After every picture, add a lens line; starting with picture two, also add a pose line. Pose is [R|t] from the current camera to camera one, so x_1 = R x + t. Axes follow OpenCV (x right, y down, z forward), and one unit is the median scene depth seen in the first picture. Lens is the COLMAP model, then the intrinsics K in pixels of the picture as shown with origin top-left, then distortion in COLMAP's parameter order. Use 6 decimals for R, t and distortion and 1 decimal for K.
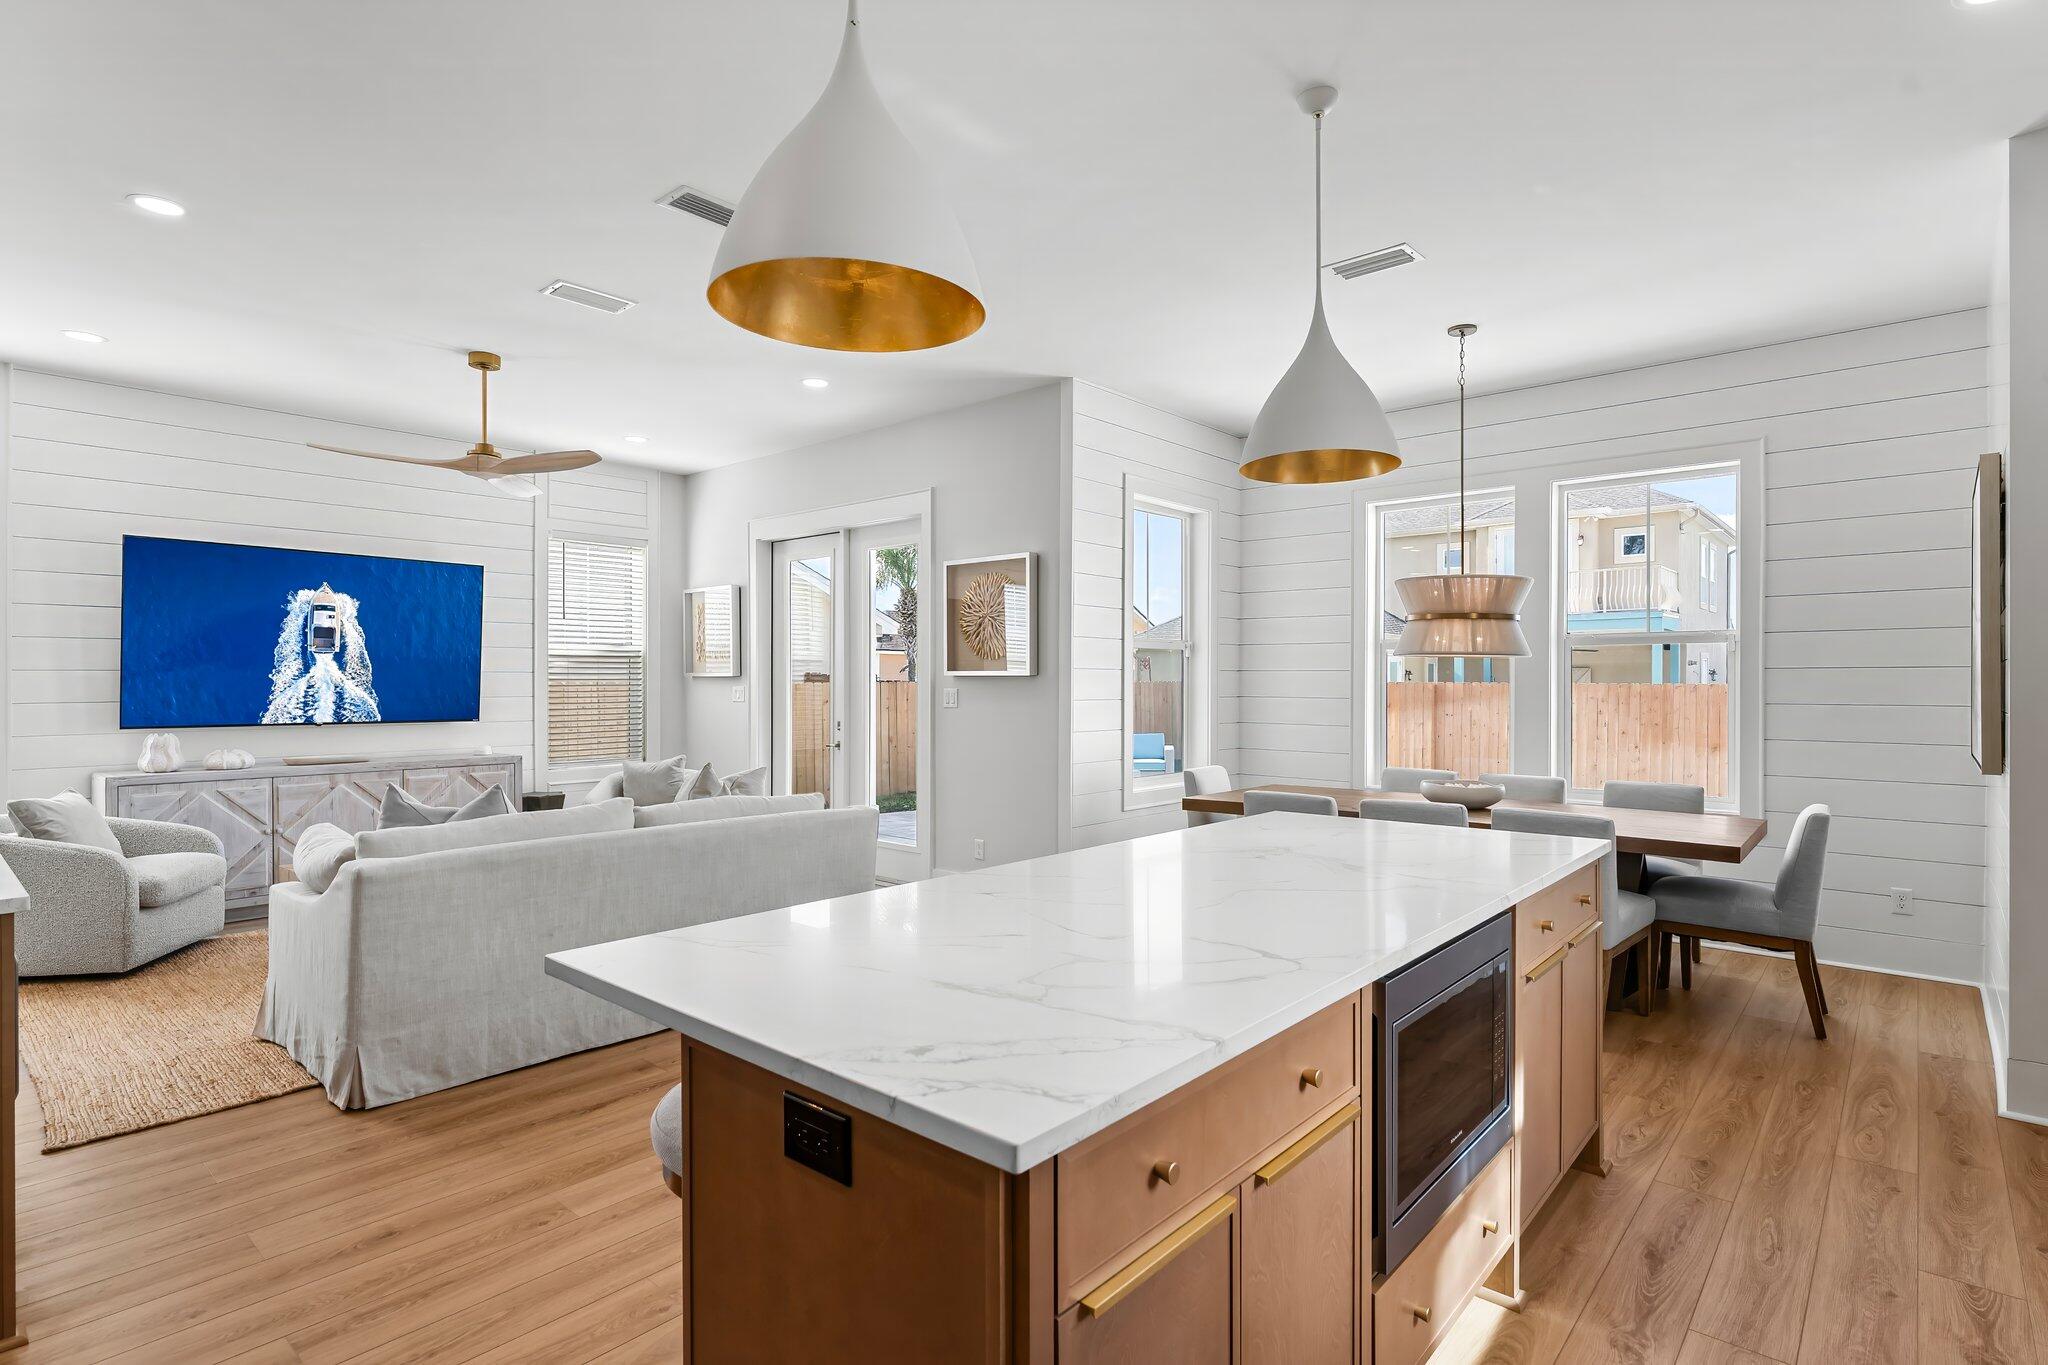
lens RADIAL K [[1044.6, 0, 1044.7], [0, 1044.6, 680.5], [0, 0, 1]] dist [0.002196, 0.001971]
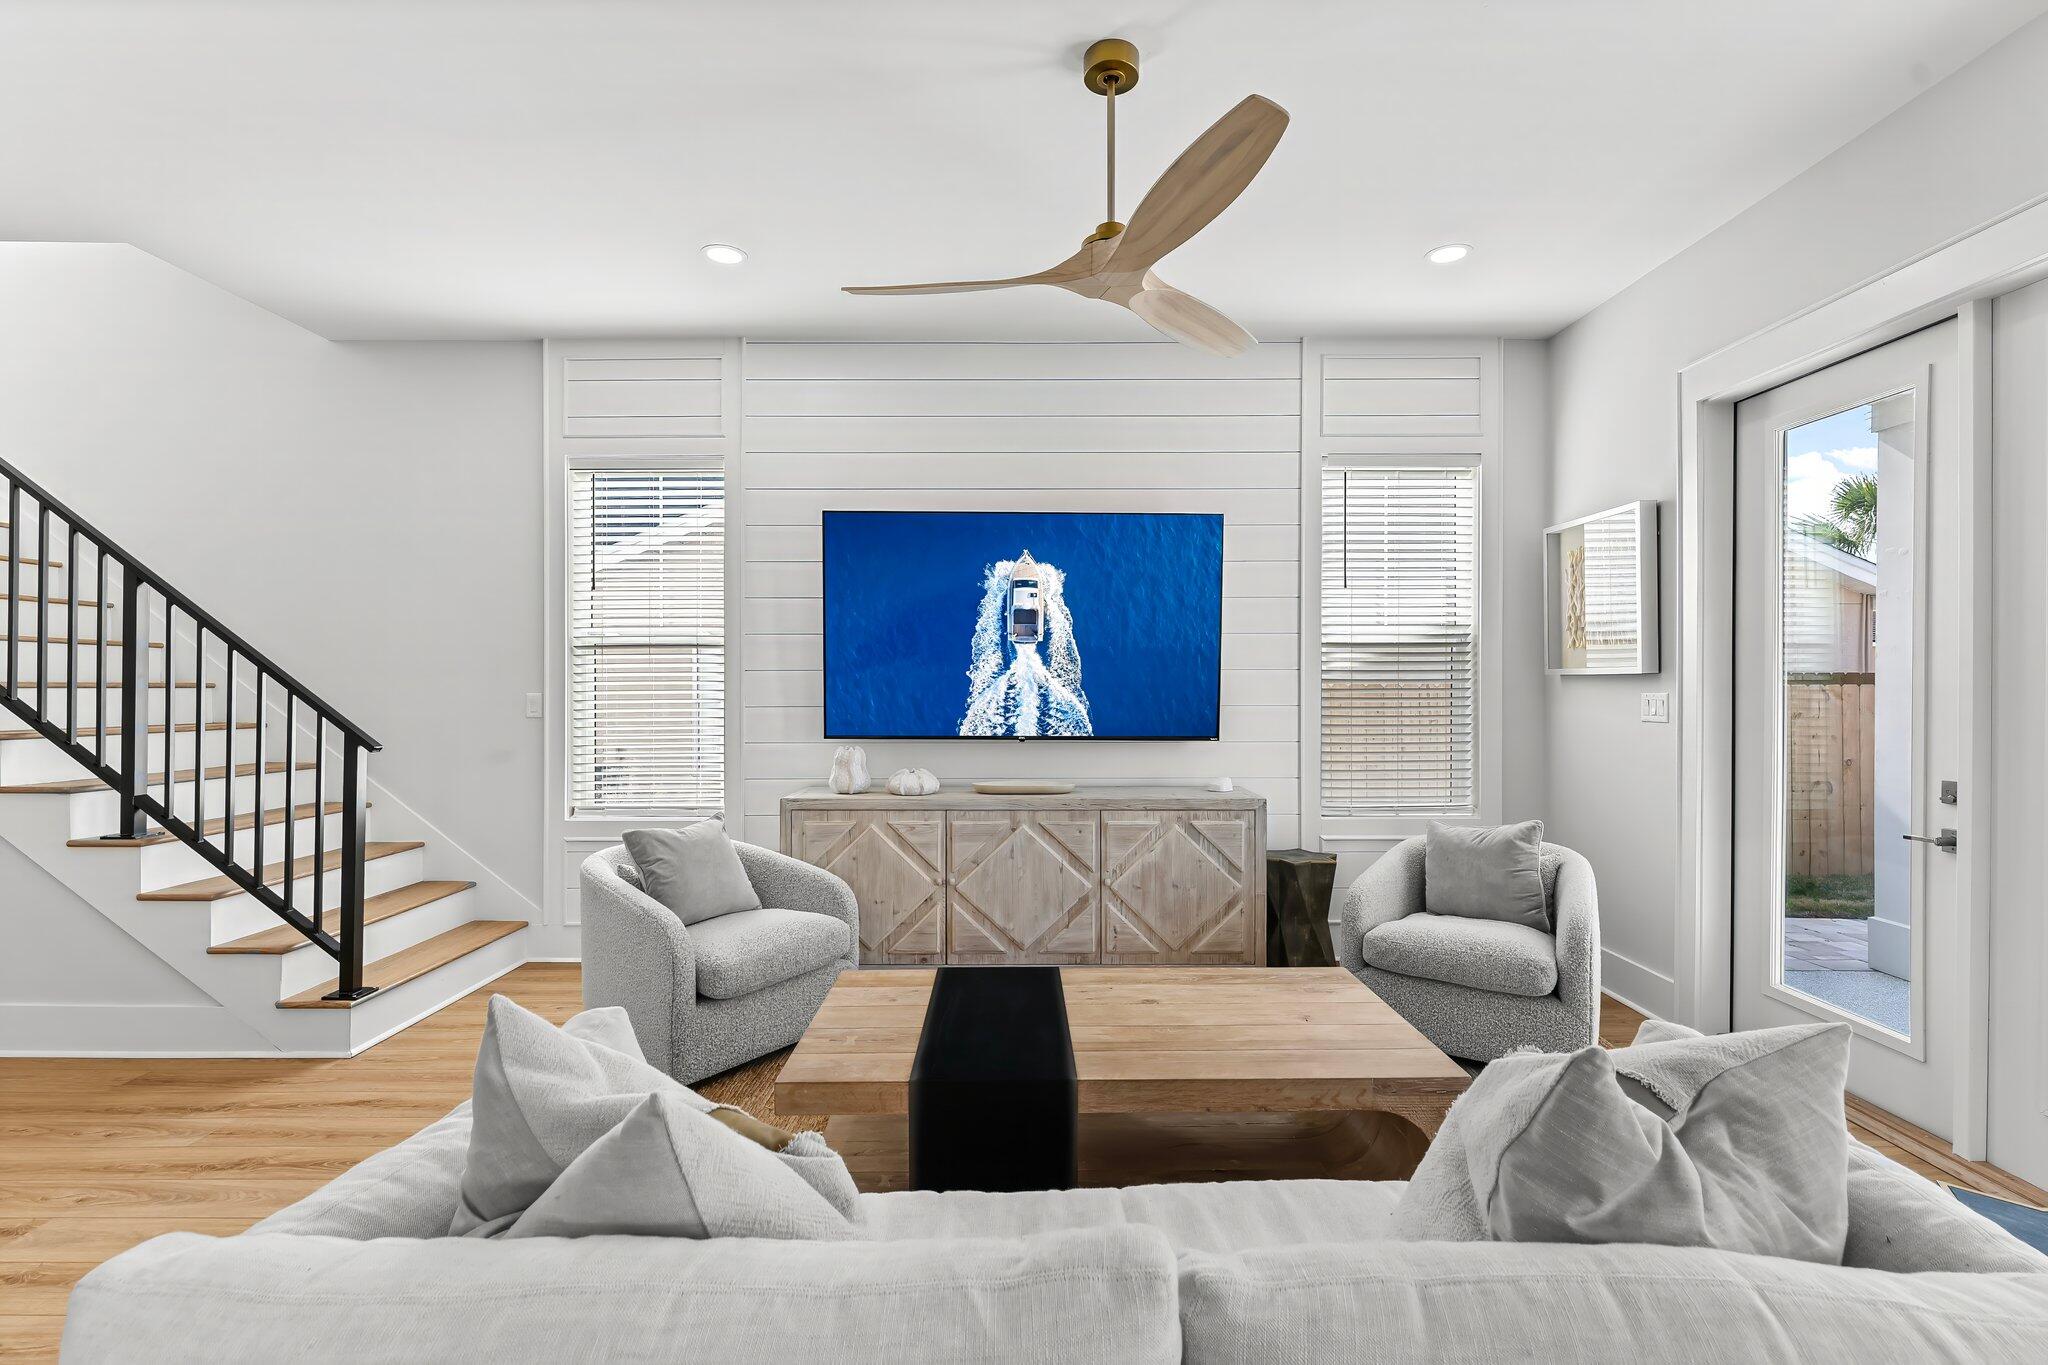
lens RADIAL K [[919.8, 0, 1038.6], [0, 919.8, 684.1], [0, 0, 1]] dist [0.000333, -0.000382]
pose [[0.659847, 0.003760, -0.751391, -0.186223], [-0.002421, 0.999993, 0.002879, 0.000774], [0.751396, -0.000080, 0.659851, 0.573961]]
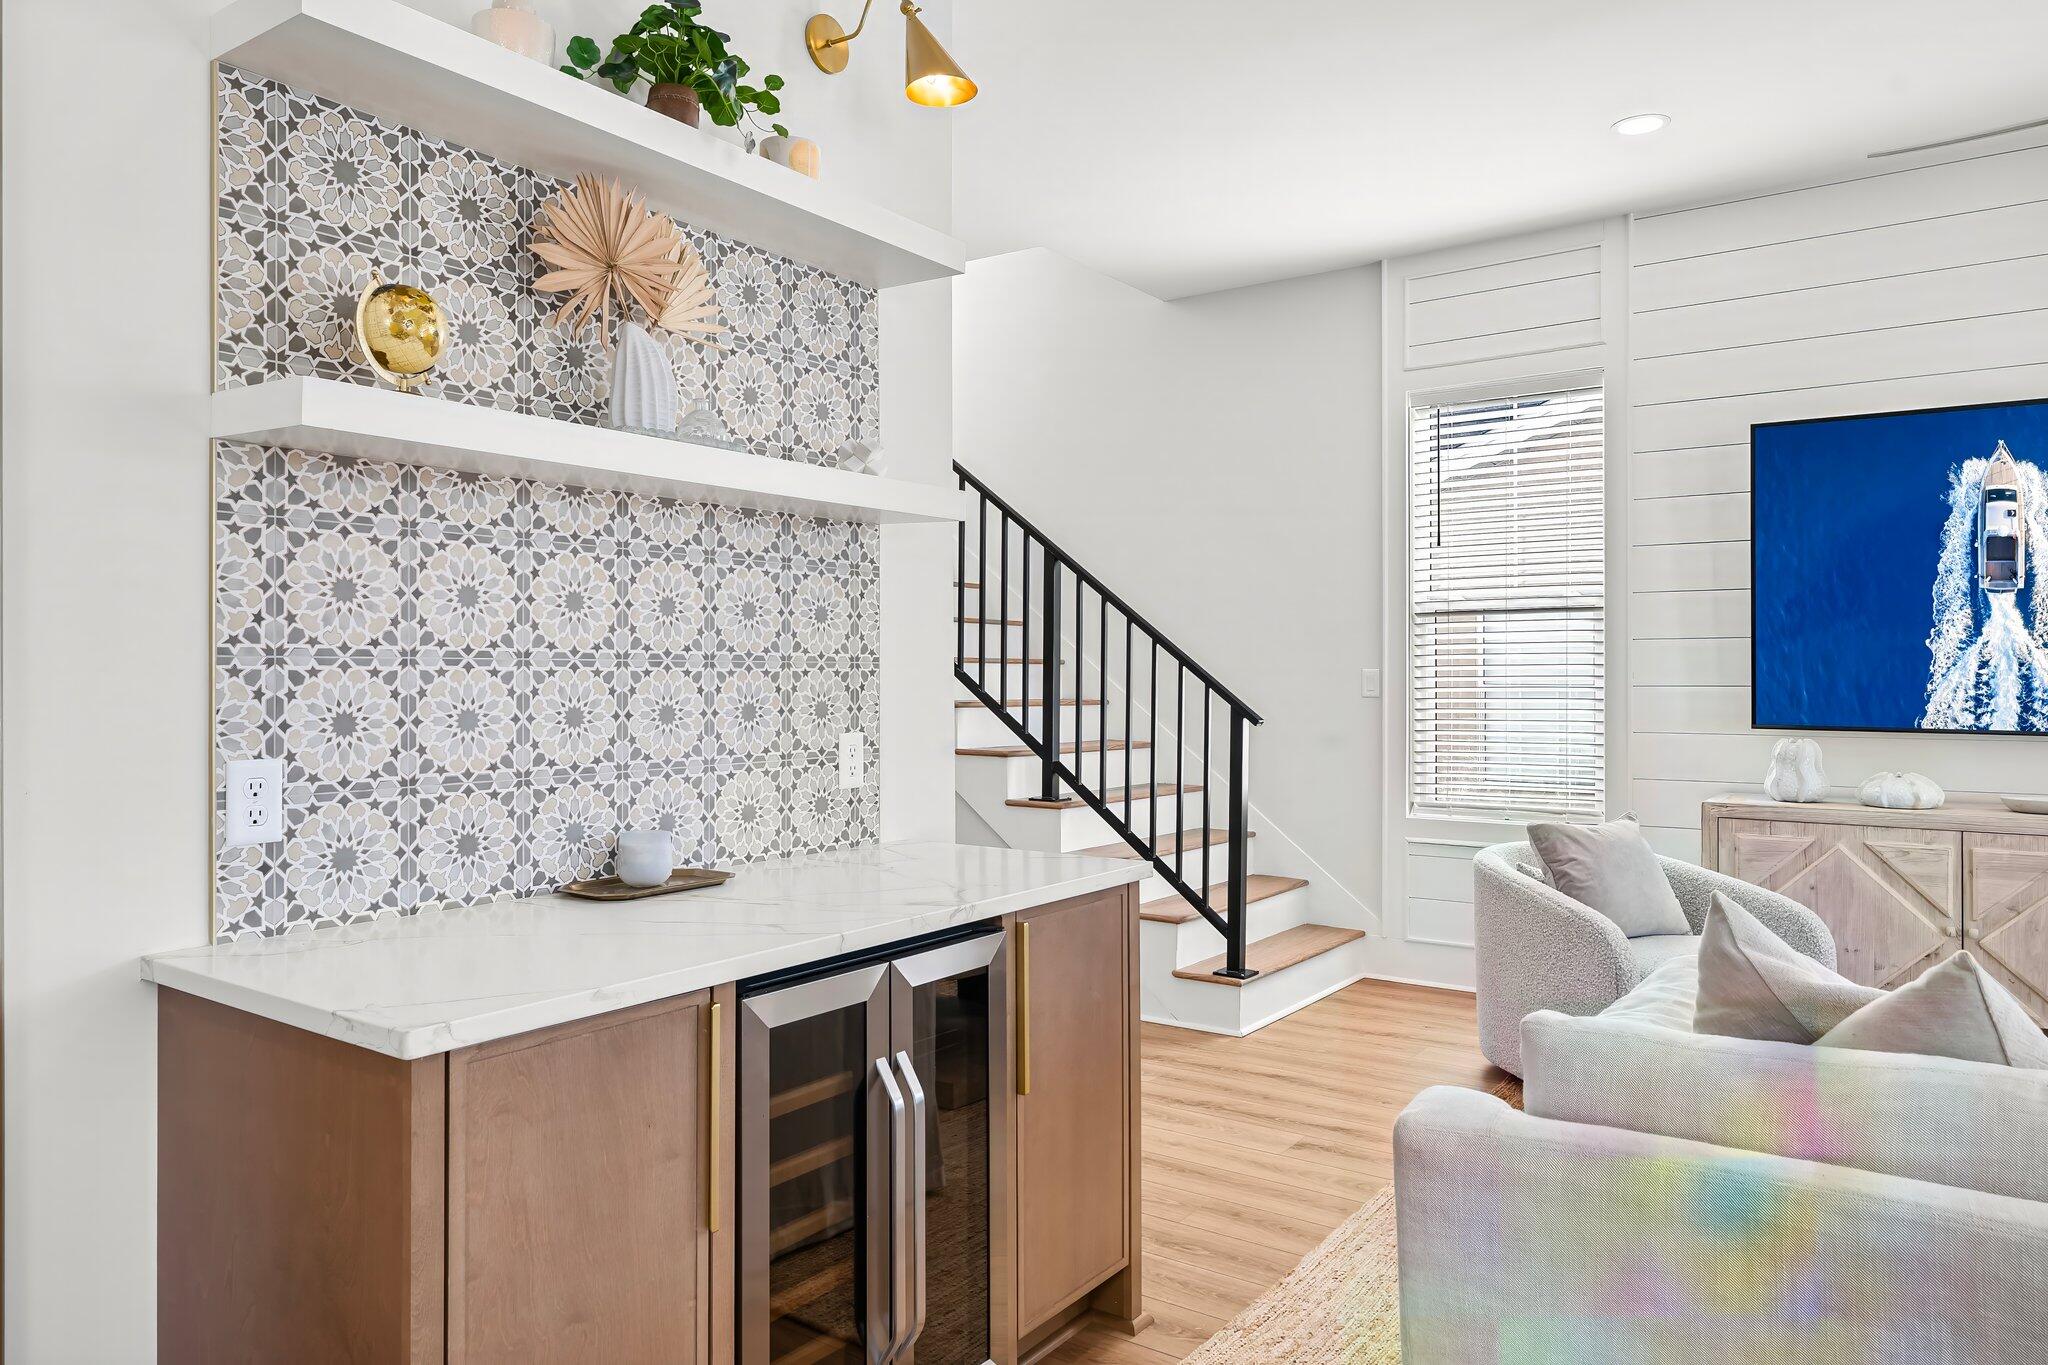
lens RADIAL K [[1349.3, 0, 1016.9], [0, 1349.3, 670.8], [0, 0, 1]] dist [-0.003482, 0.001380]
pose [[0.097745, 0.001358, -0.995211, -0.100698], [0.001058, 0.999998, 0.001468, 0.010069], [0.995211, -0.001197, 0.097743, 0.428305]]
